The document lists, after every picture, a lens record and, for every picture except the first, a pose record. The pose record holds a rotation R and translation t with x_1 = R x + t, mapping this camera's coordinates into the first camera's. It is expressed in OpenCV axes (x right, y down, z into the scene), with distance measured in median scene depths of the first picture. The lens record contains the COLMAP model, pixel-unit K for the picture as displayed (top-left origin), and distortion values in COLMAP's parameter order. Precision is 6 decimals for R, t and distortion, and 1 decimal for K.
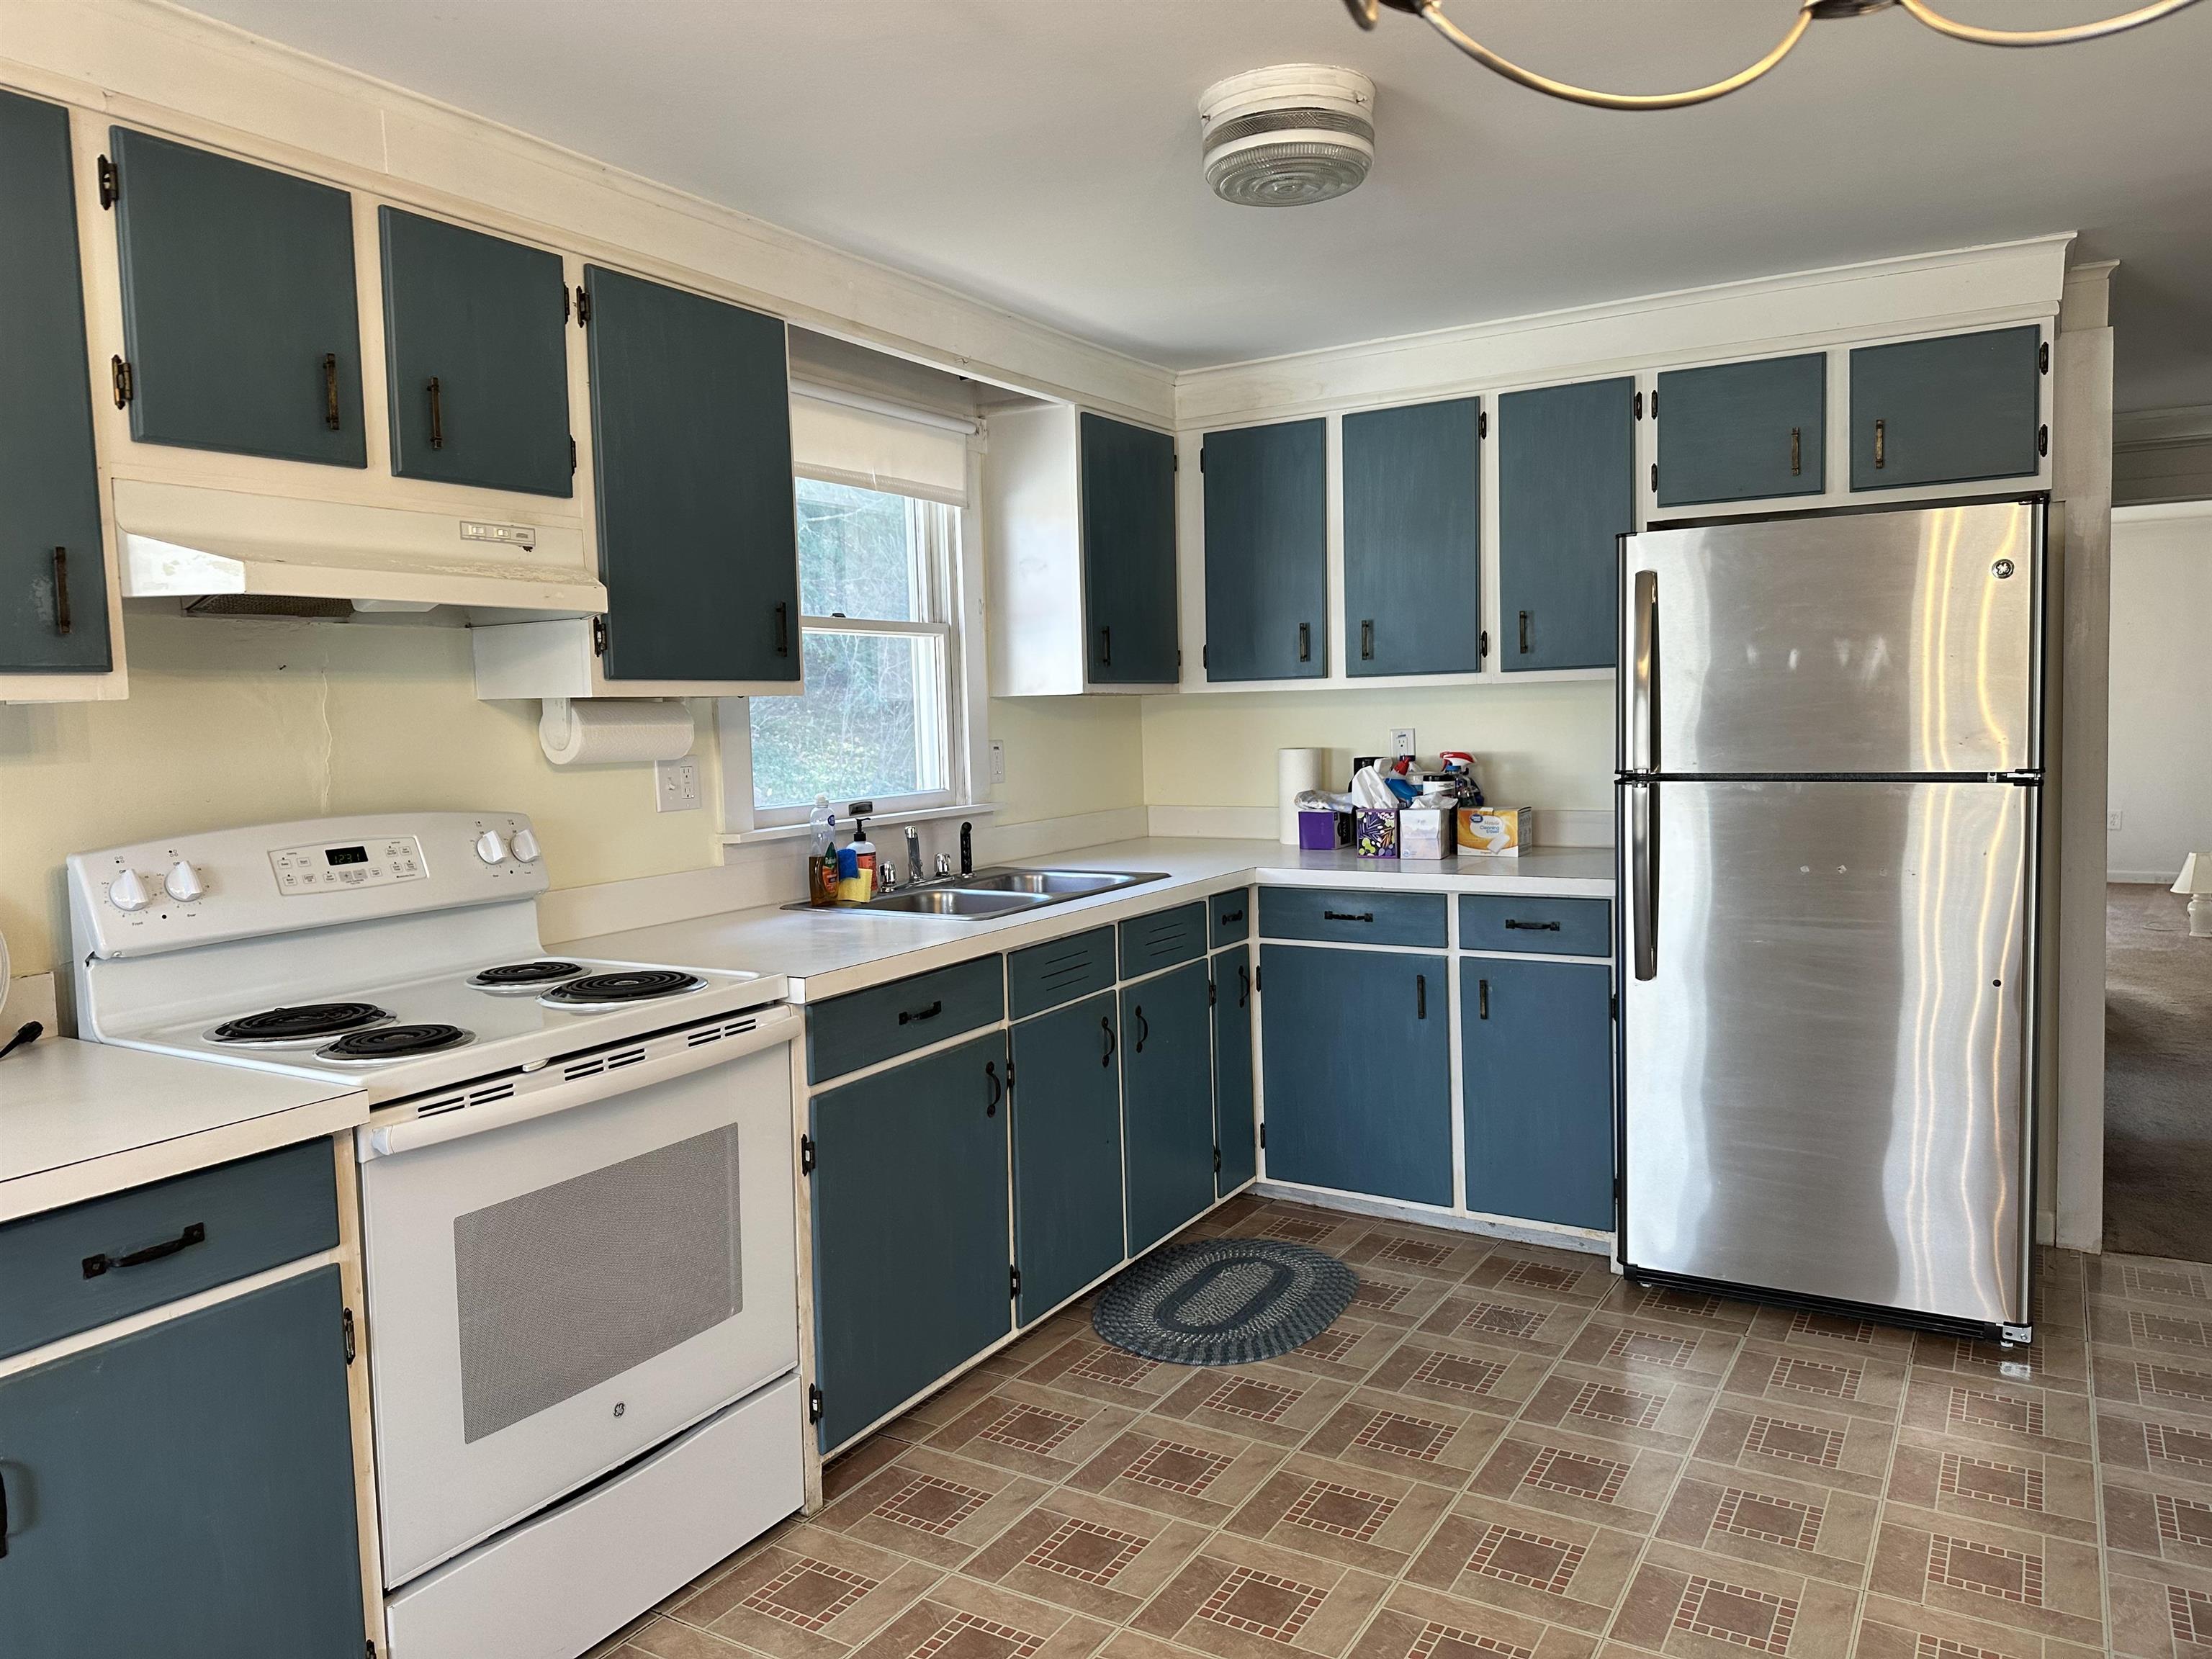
lens RADIAL K [[1510.1, 0, 1107.0], [0, 1510.1, 813.7], [0, 0, 1]] dist [0.125945, -0.184255]
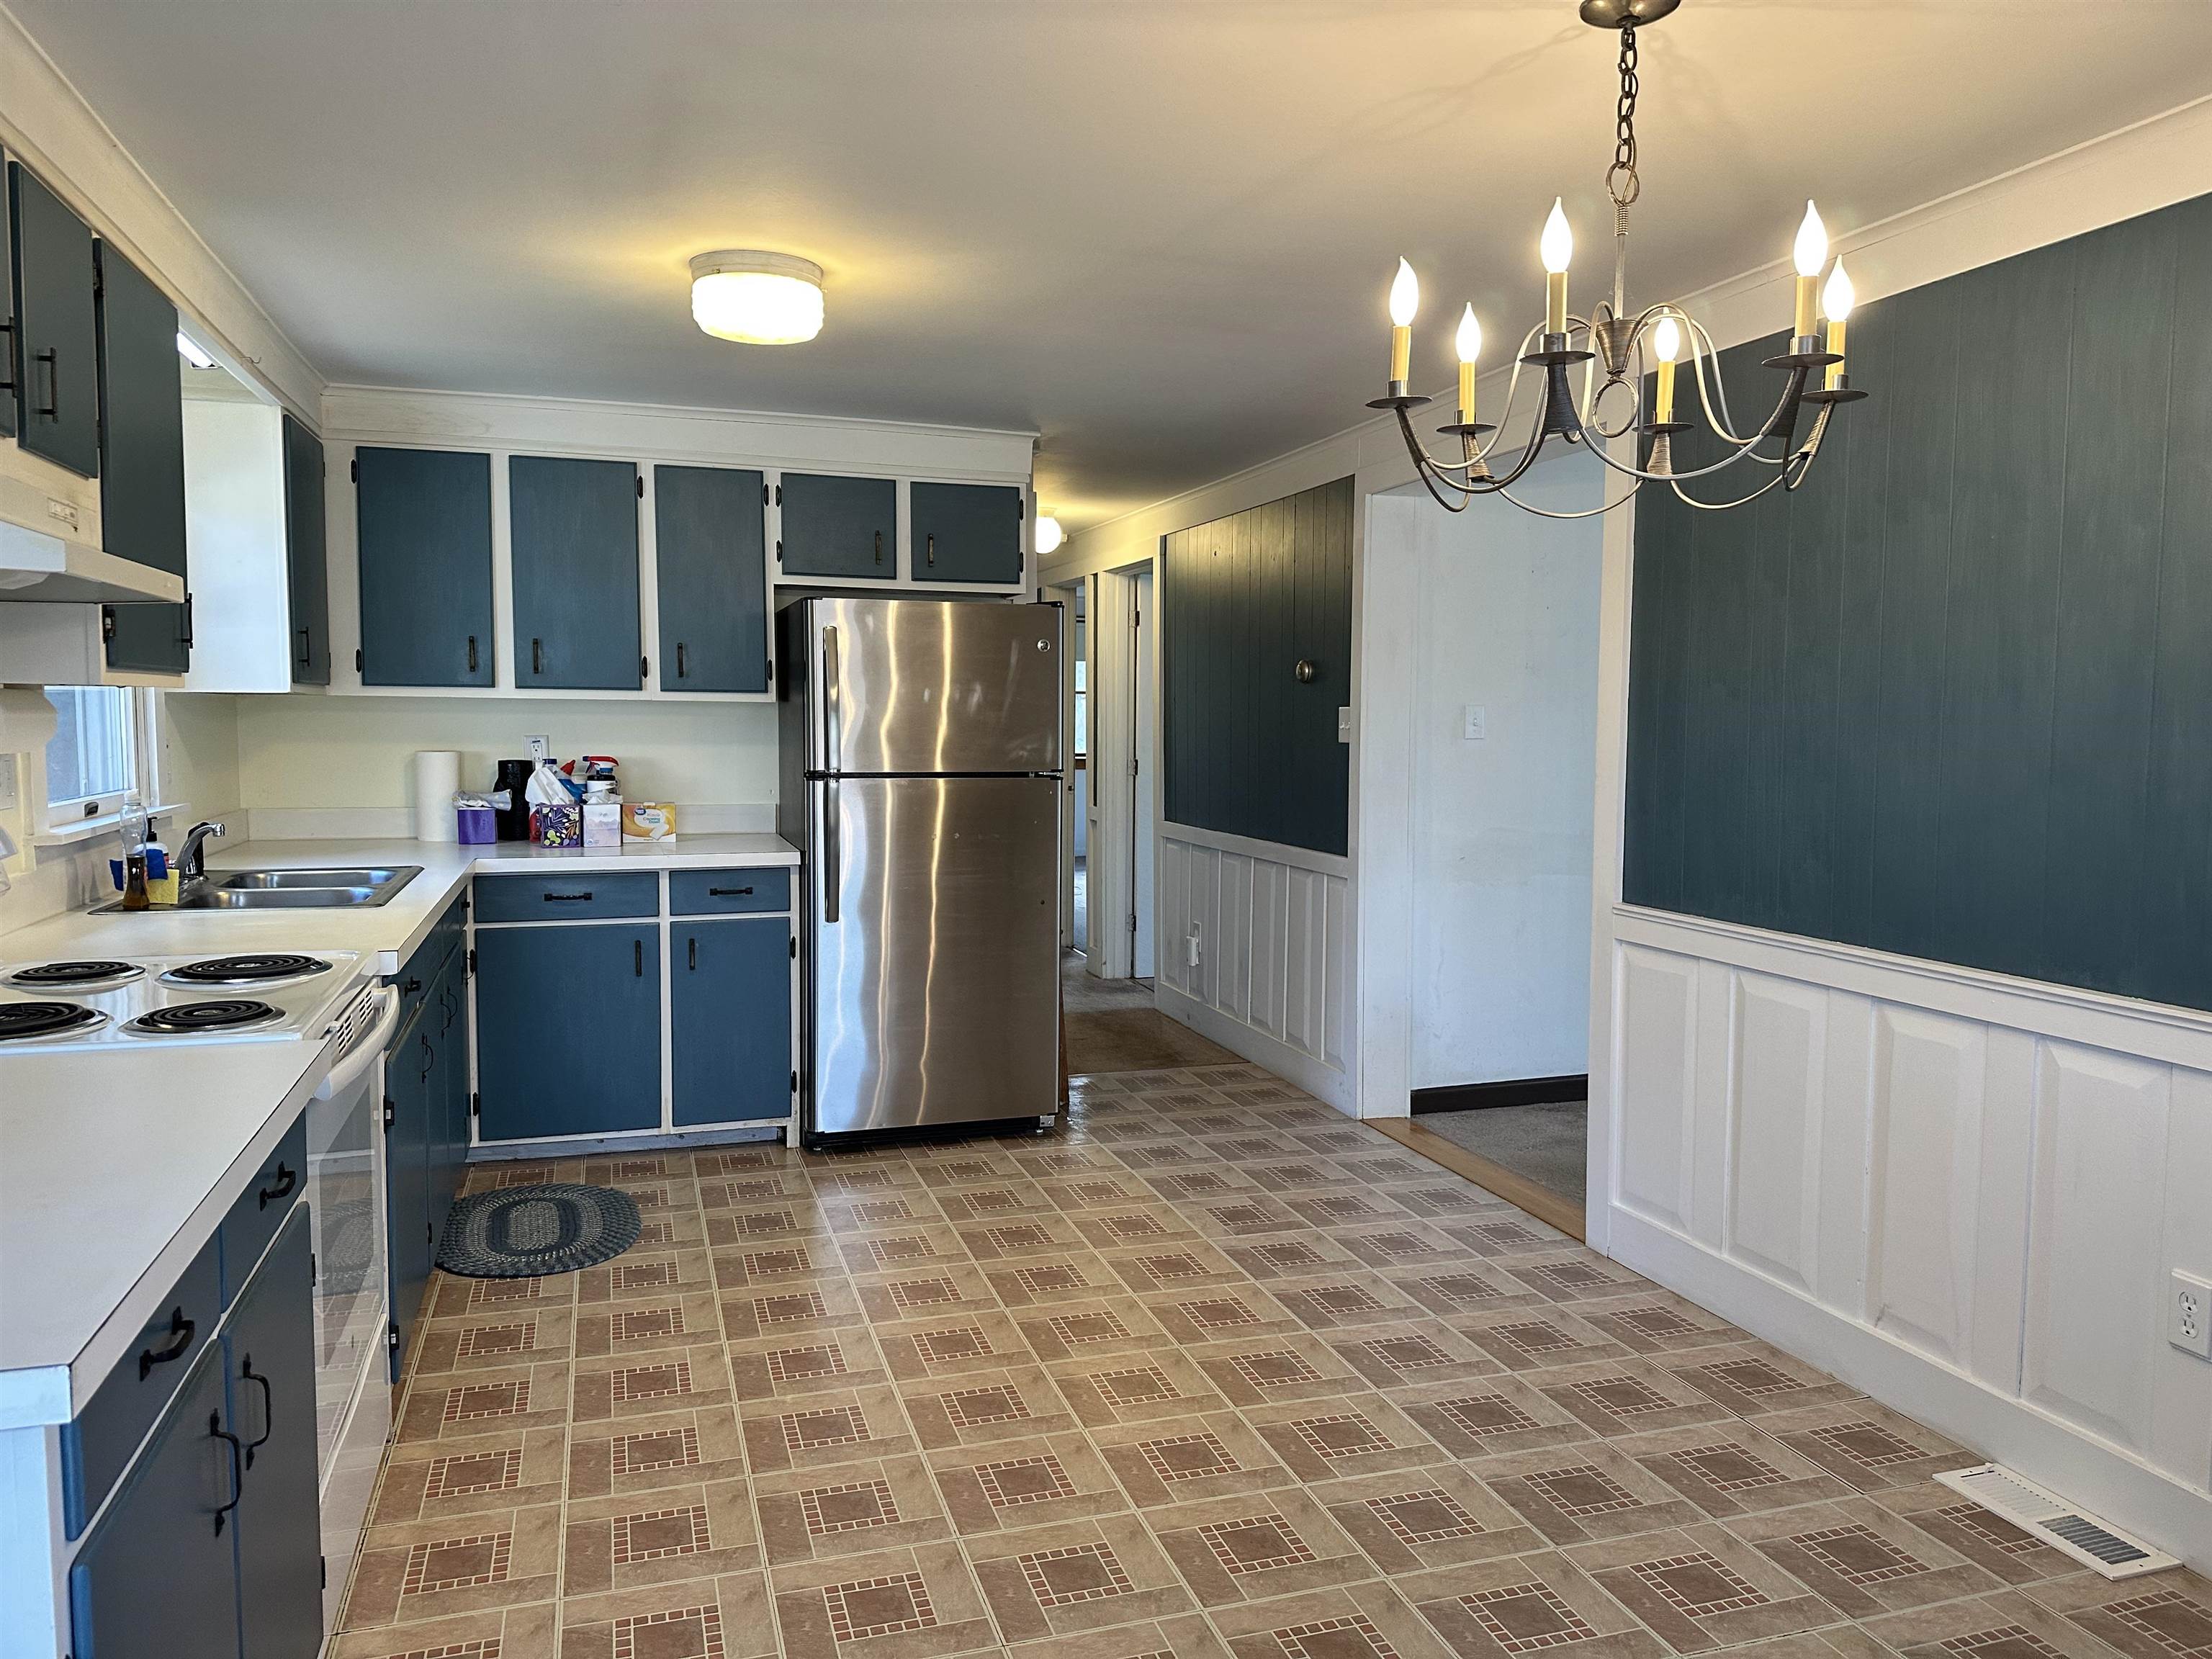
lens RADIAL K [[1535.1, 0, 1106.0], [0, 1535.1, 829.5], [0, 0, 1]] dist [0.012093, -0.005934]
pose [[0.652477, -0.025674, 0.757373, -0.502978], [0.026168, 0.999593, 0.011342, 0.015280], [-0.757356, 0.012418, 0.652884, -0.082169]]
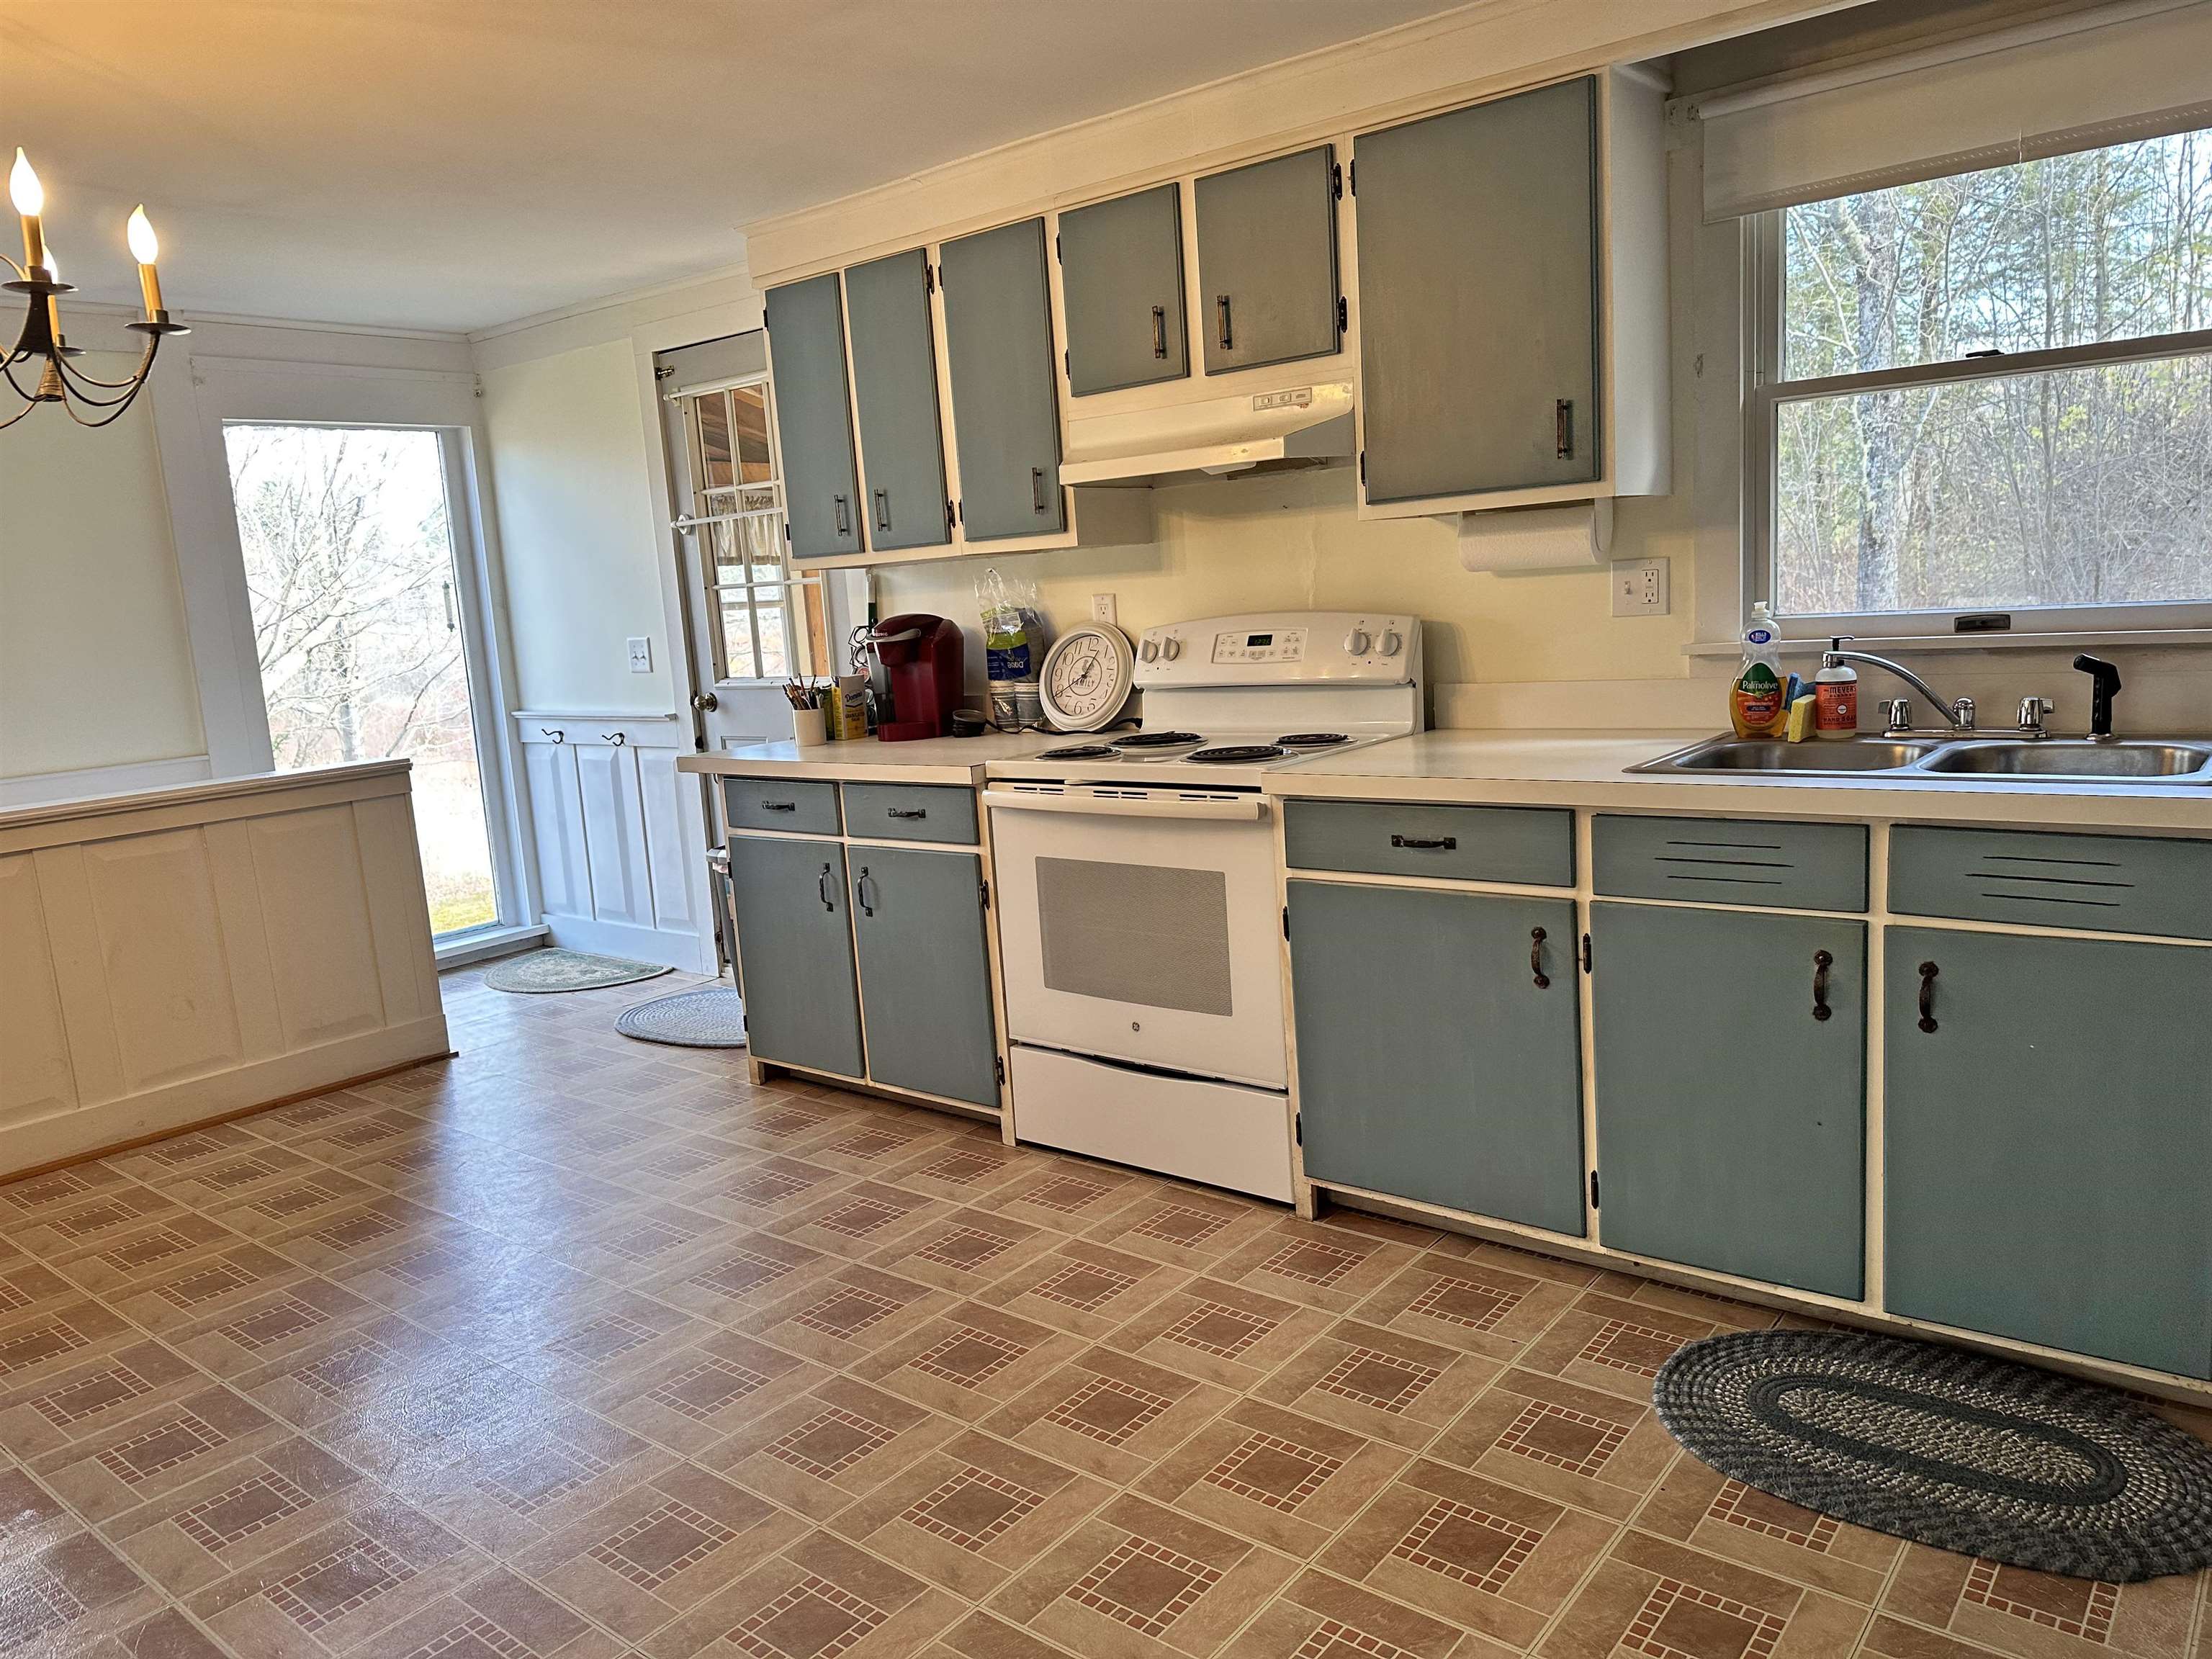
lens RADIAL K [[1510.1, 0, 1107.0], [0, 1510.1, 813.7], [0, 0, 1]] dist [0.125945, -0.184255]
pose [[-0.115619, 0.182542, -0.976376, 0.687885], [-0.001097, 0.982944, 0.183900, -0.053724], [0.993293, 0.022334, -0.113447, 0.724408]]
